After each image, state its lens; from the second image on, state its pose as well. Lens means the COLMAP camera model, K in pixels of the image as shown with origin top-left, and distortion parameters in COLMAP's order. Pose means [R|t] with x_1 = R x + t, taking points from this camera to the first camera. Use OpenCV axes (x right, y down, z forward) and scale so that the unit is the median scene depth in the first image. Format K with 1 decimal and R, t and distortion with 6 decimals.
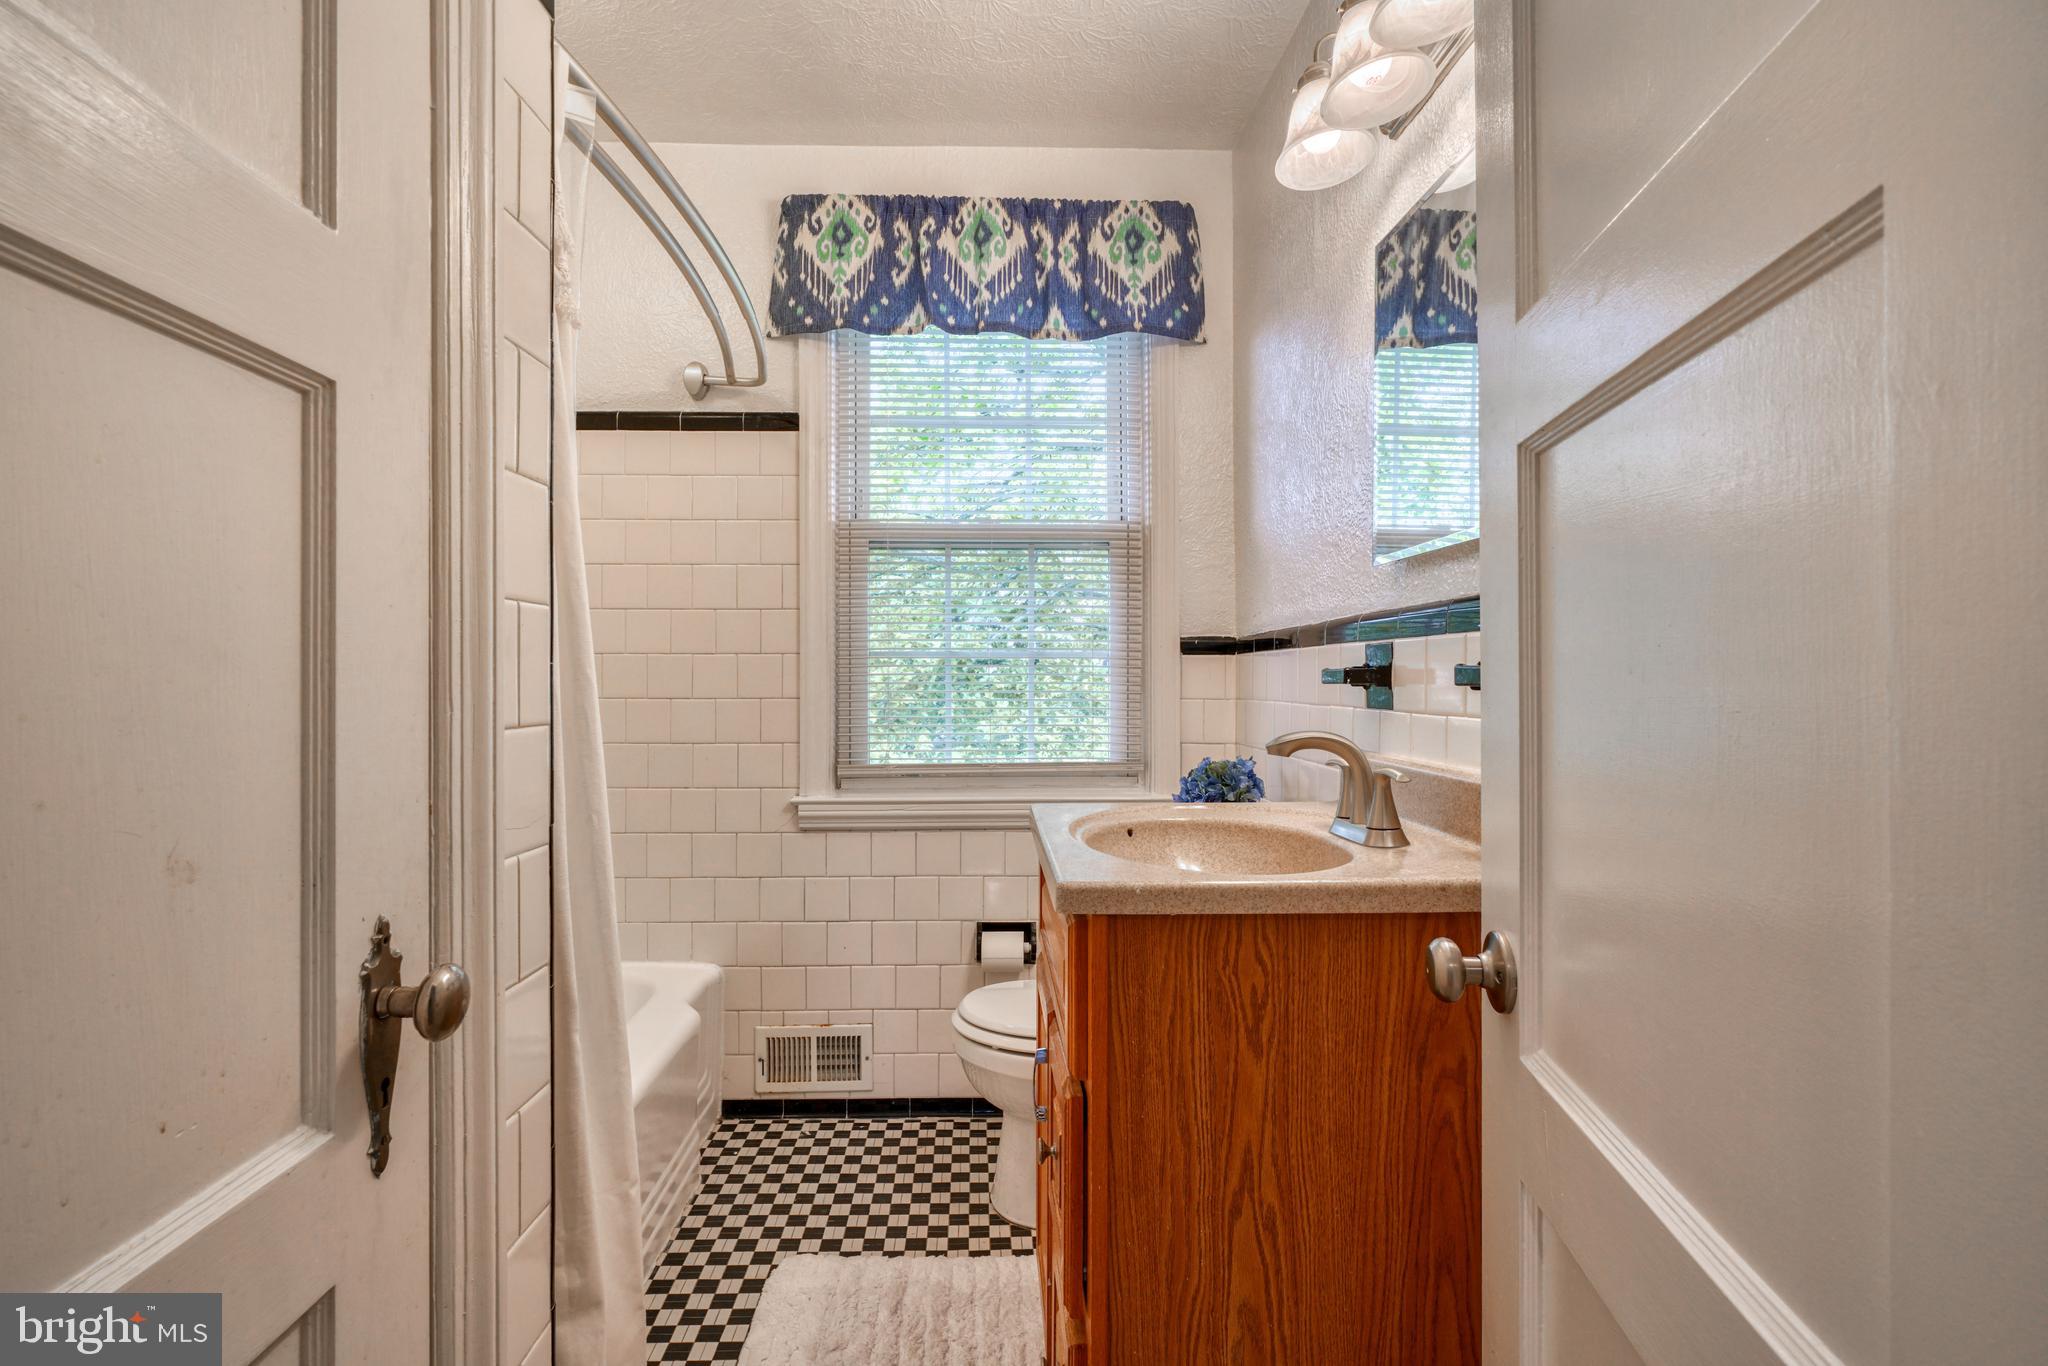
lens RADIAL K [[947.1, 0, 1012.7], [0, 947.1, 669.1], [0, 0, 1]] dist [-0.000667, 0.001277]
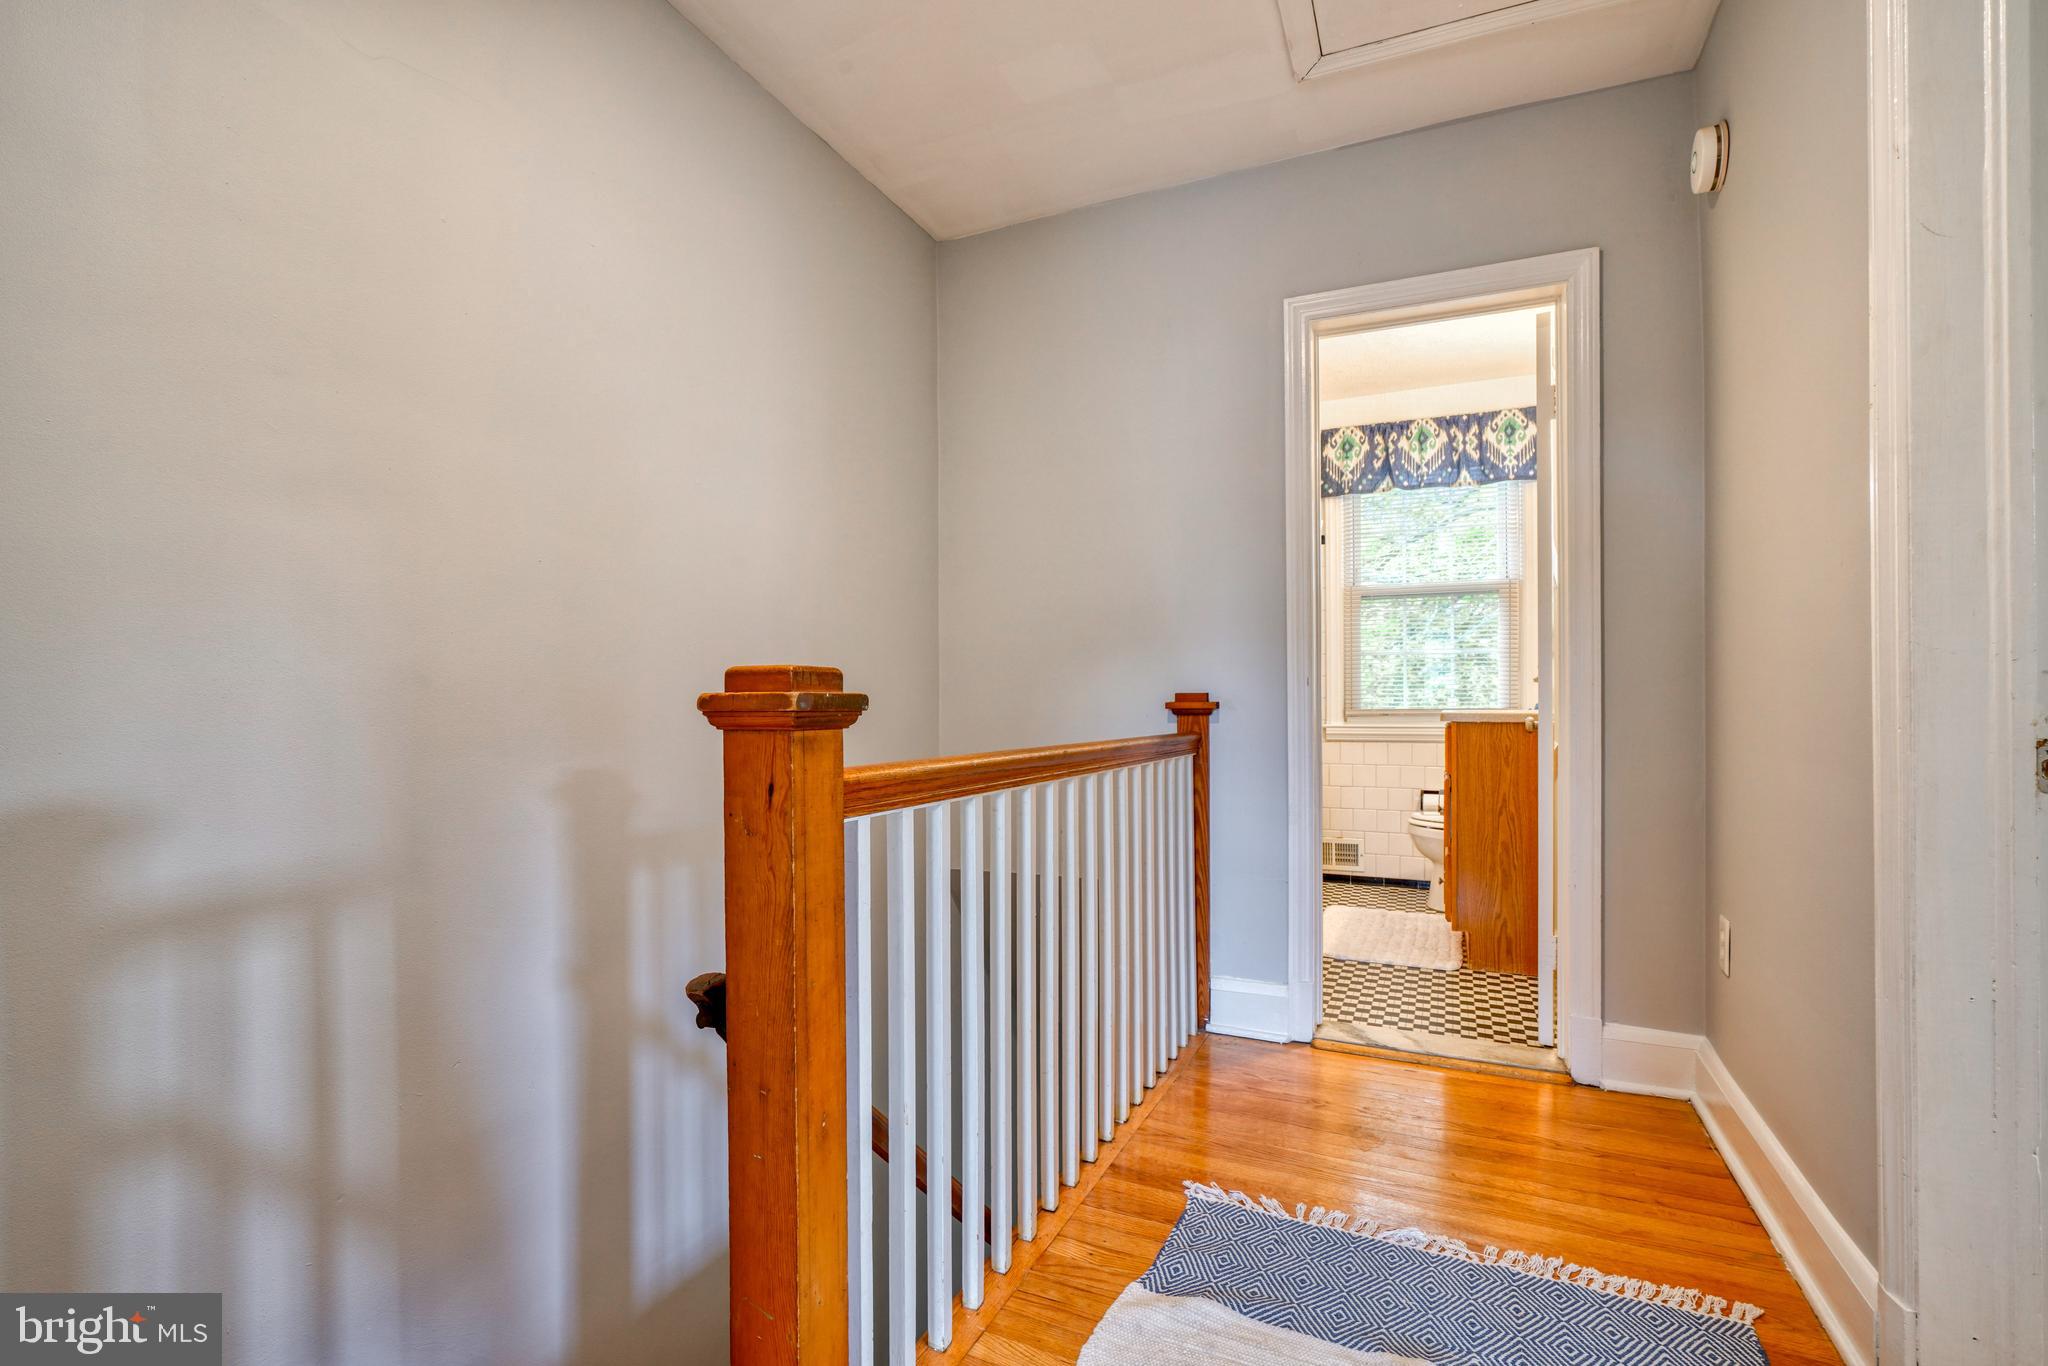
lens RADIAL K [[935.7, 0, 1021.2], [0, 935.7, 693.3], [0, 0, 1]] dist [-0.004278, -0.000083]
pose [[0.897875, -0.002737, -0.440242, 0.072331], [0.006079, 0.999962, 0.006180, 0.053435], [0.440208, -0.008225, 0.897858, -1.112204]]
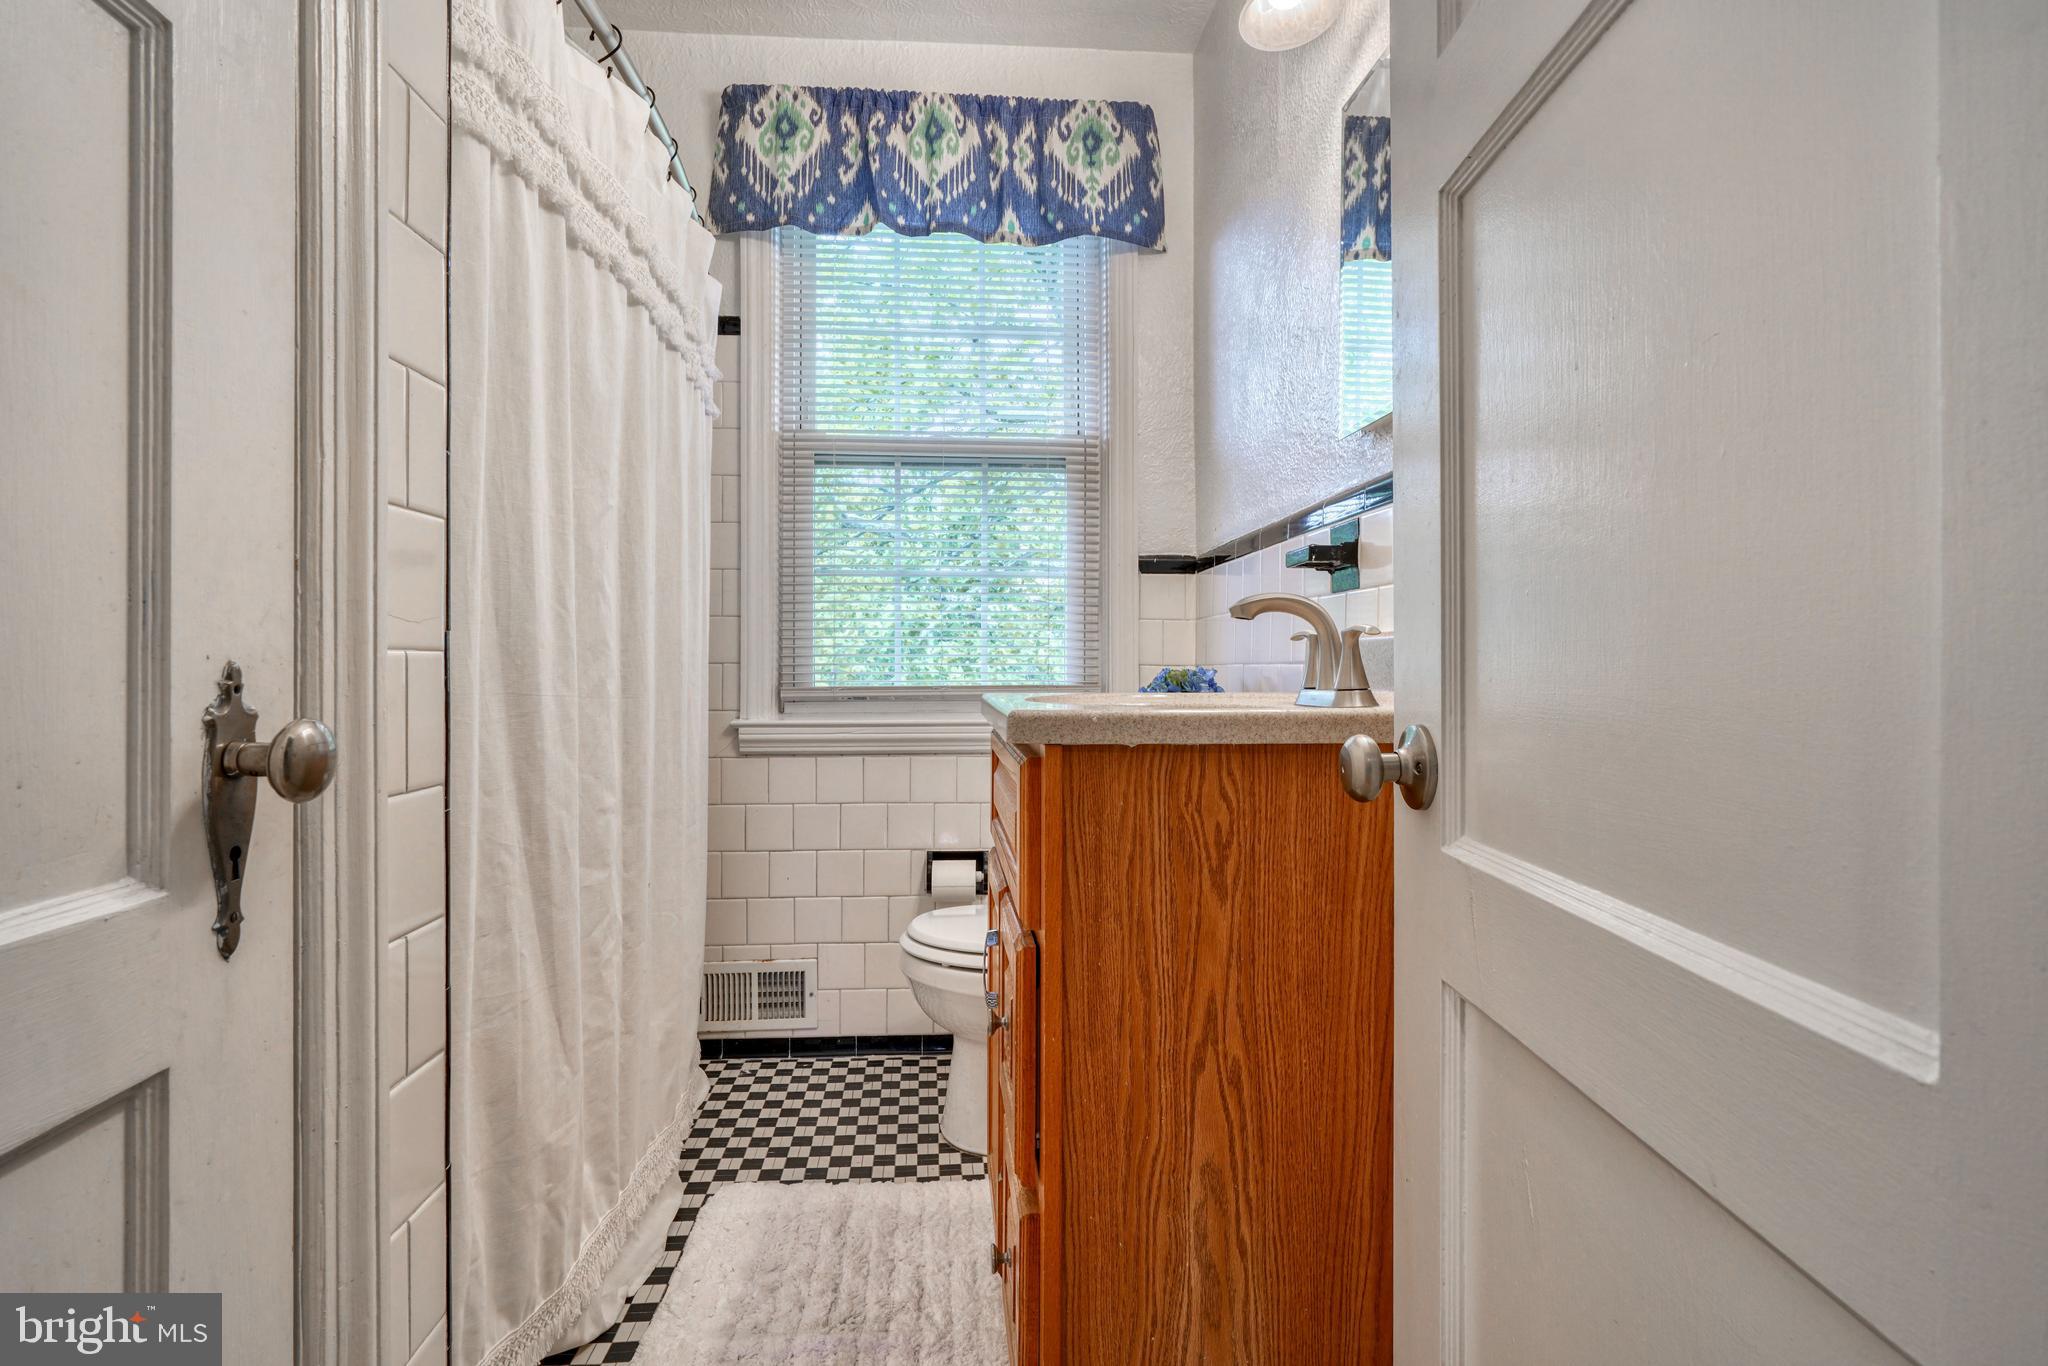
lens RADIAL K [[964.3, 0, 1006.6], [0, 964.3, 655.6], [0, 0, 1]] dist [0.000014, 0.000399]
pose [[0.999196, 0.001613, 0.040050, 0.003091], [-0.001591, 0.999999, -0.000559, 0.071517], [-0.040051, 0.000494, 0.999198, 0.023655]]
